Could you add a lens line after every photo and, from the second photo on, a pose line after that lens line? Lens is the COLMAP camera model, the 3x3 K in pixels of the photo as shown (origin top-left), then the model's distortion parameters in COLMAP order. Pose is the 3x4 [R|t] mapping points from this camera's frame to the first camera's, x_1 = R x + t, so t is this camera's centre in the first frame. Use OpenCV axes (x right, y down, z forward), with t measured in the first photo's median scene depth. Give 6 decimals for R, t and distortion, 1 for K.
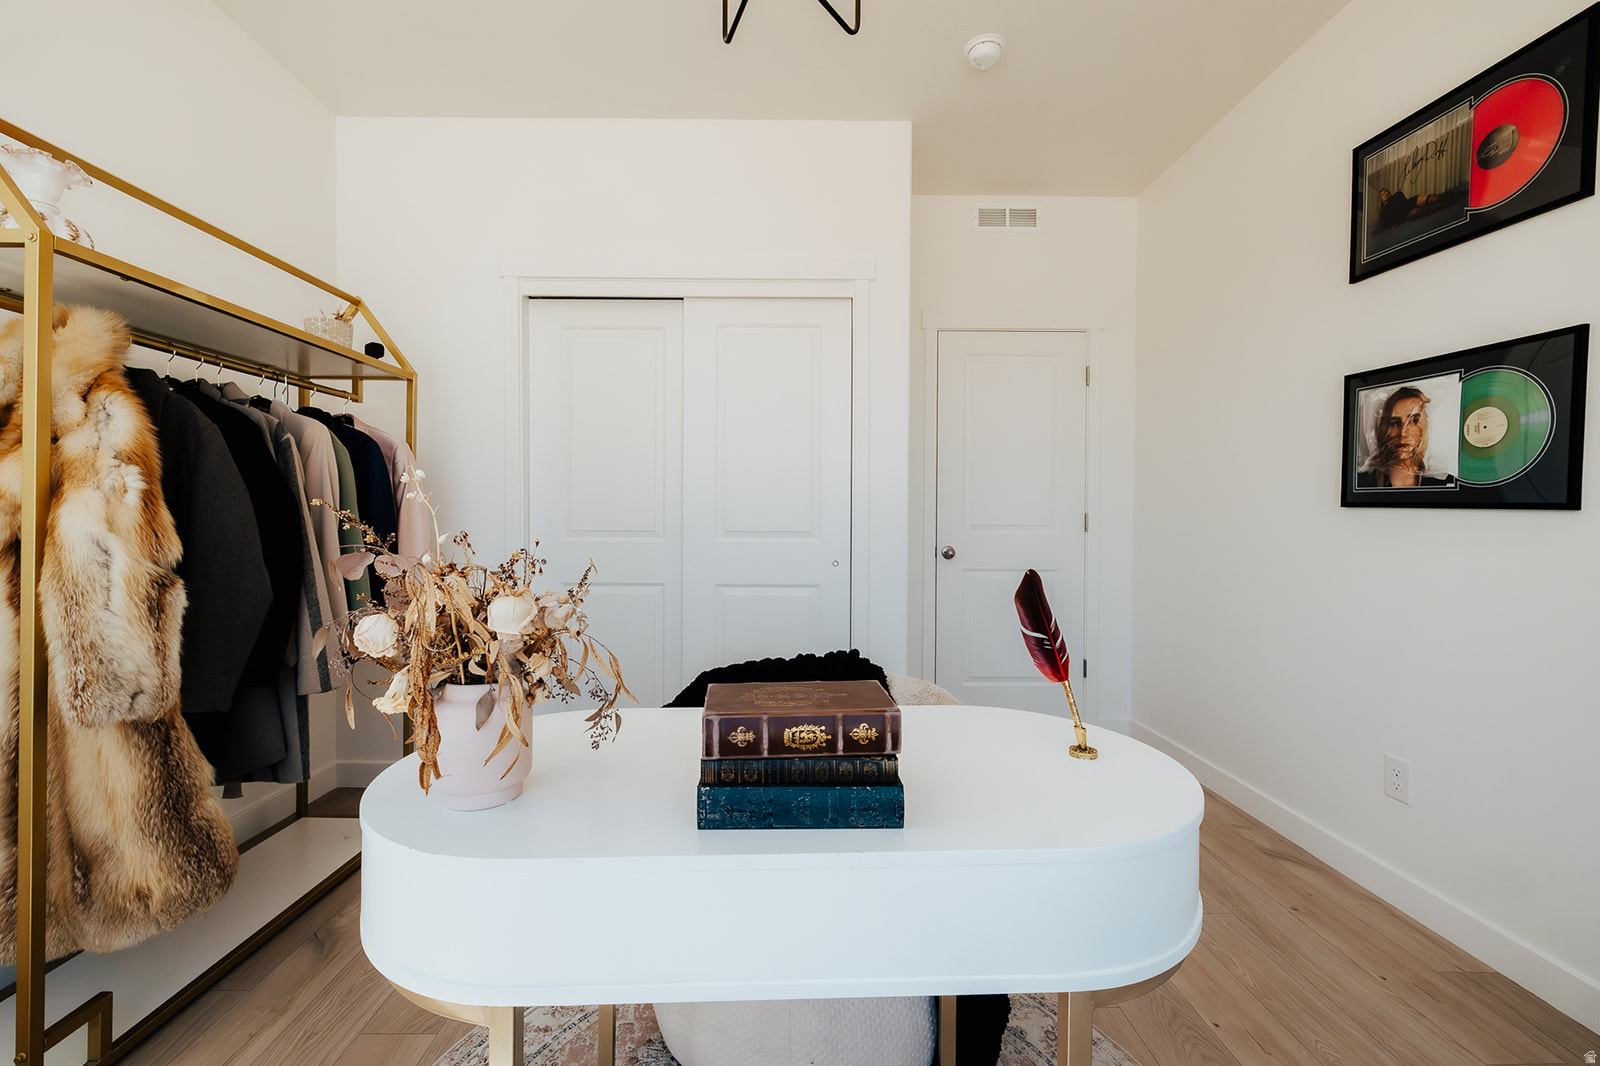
lens RADIAL K [[675.8, 0, 793.7], [0, 675.8, 525.1], [0, 0, 1]] dist [0.001560, 0.000142]
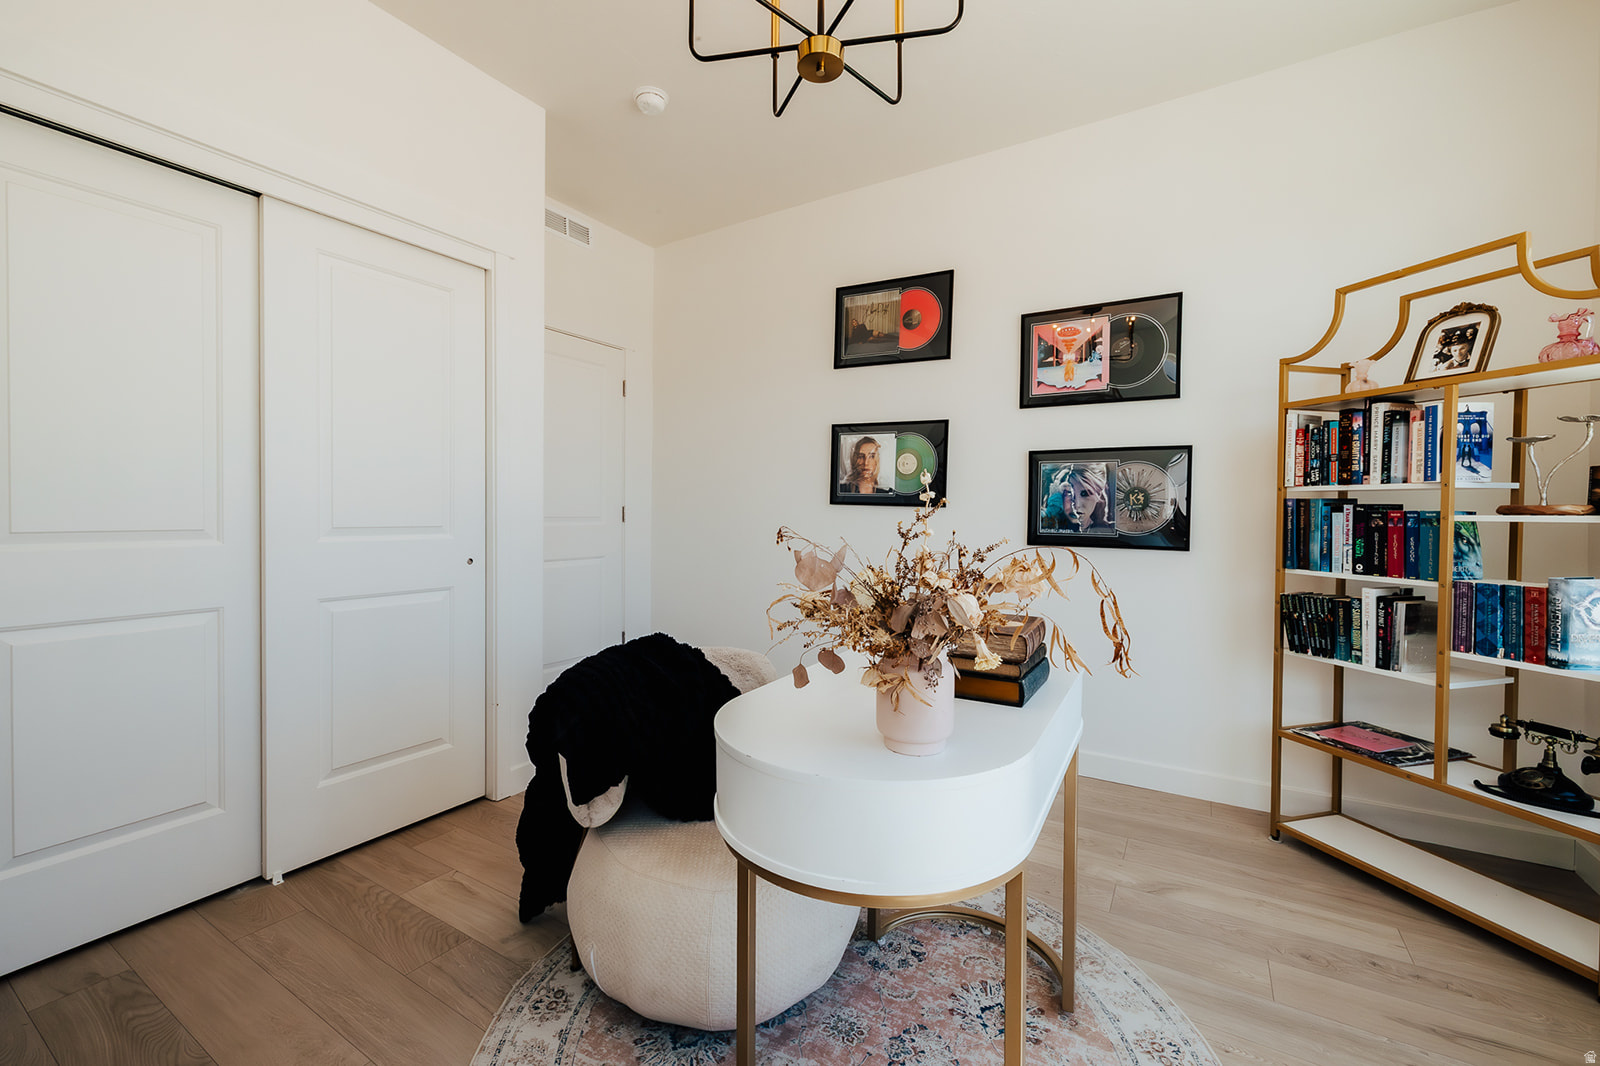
lens RADIAL K [[675.8, 0, 793.7], [0, 675.8, 525.1], [0, 0, 1]] dist [0.001560, 0.000142]
pose [[0.521790, -0.016925, 0.852906, -0.678106], [0.007587, 0.999856, 0.015200, -0.002083], [-0.853040, -0.001460, 0.521843, 0.238175]]
